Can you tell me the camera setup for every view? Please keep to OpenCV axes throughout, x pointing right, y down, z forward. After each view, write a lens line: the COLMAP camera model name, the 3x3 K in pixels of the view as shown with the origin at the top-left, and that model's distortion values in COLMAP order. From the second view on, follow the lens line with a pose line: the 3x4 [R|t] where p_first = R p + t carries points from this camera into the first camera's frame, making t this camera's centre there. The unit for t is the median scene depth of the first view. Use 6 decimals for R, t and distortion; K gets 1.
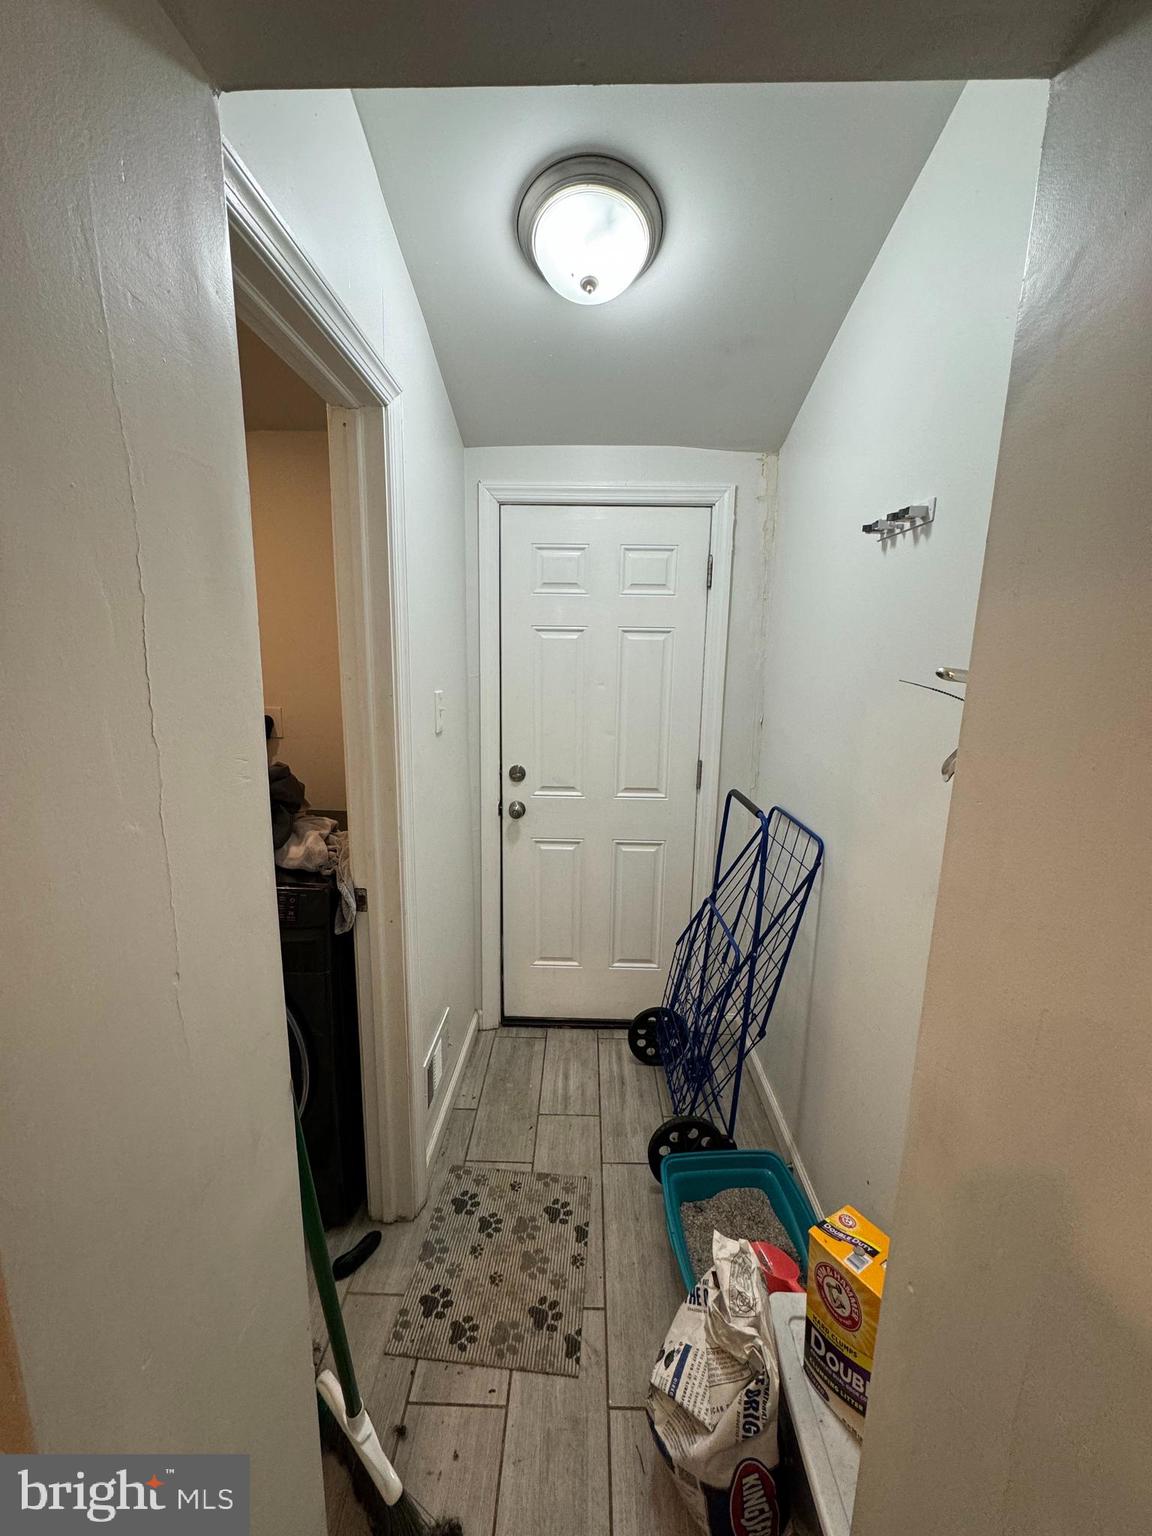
lens RADIAL K [[611.3, 0, 577.7], [0, 611.3, 766.6], [0, 0, 1]] dist [-0.002385, -0.000265]
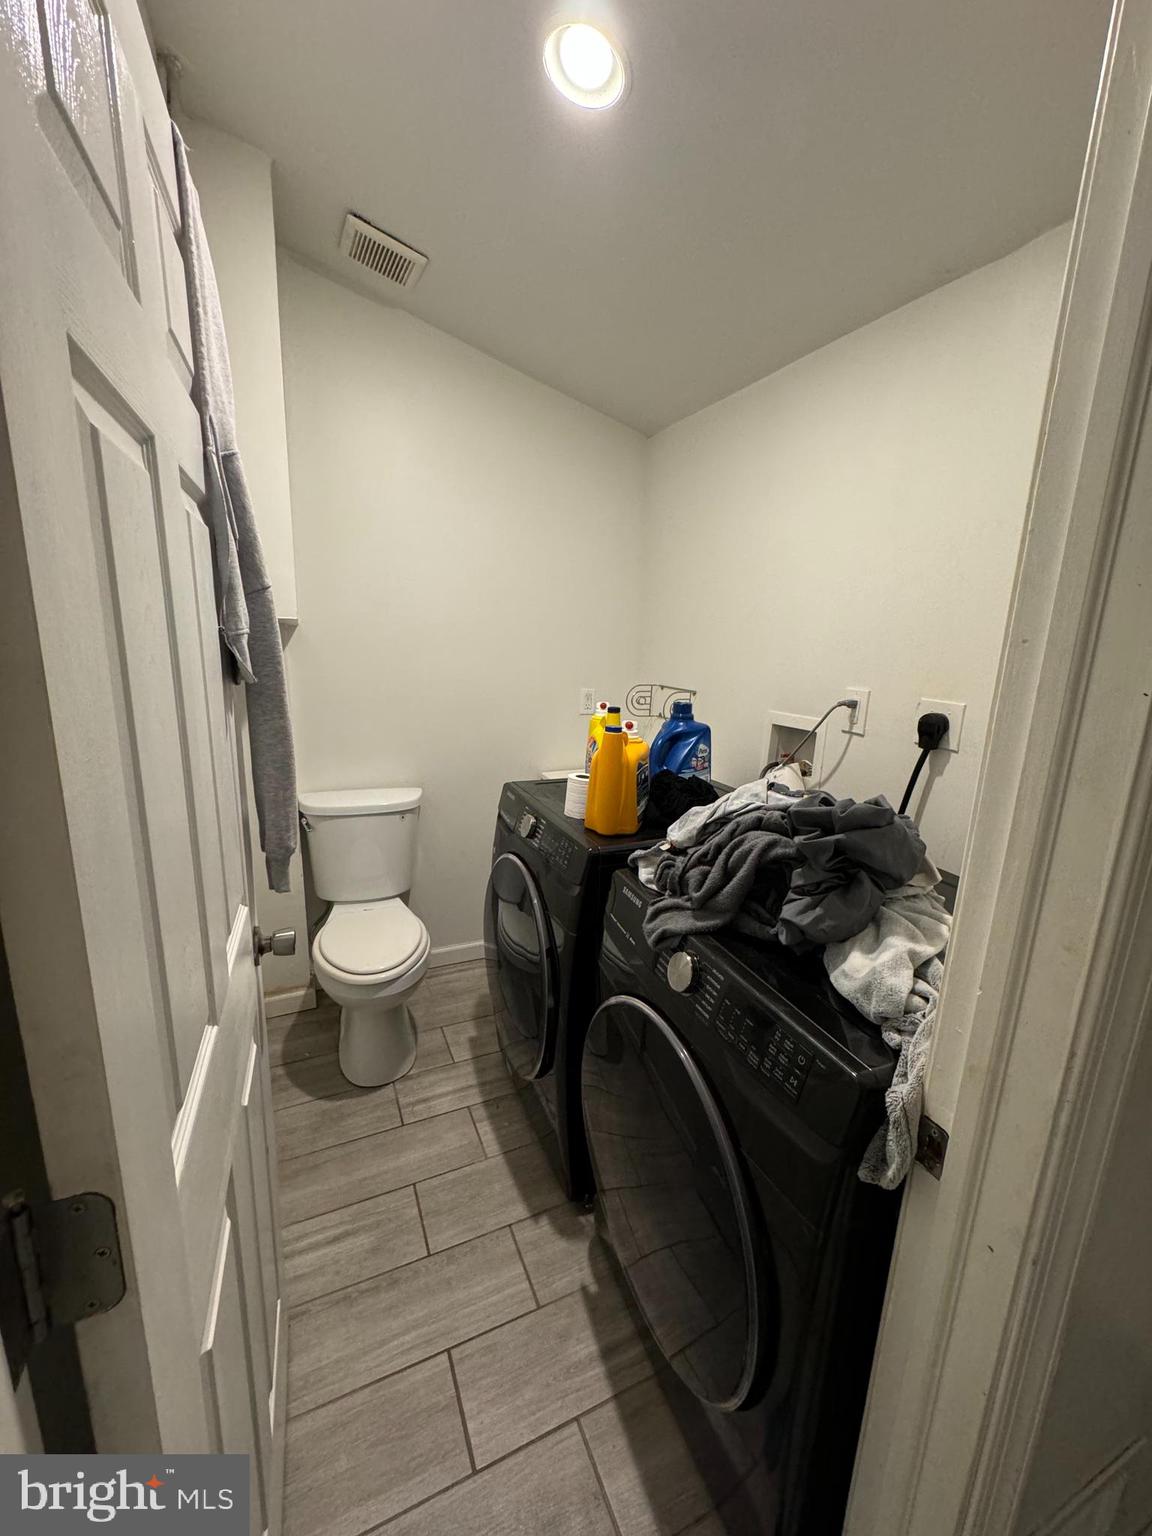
lens RADIAL K [[611.3, 0, 577.7], [0, 611.3, 766.6], [0, 0, 1]] dist [-0.002385, -0.000265]
pose [[0.429573, 0.192380, -0.882302, -0.123877], [-0.184941, 0.975077, 0.122565, -0.052807], [0.883891, 0.110523, 0.454446, 0.517408]]
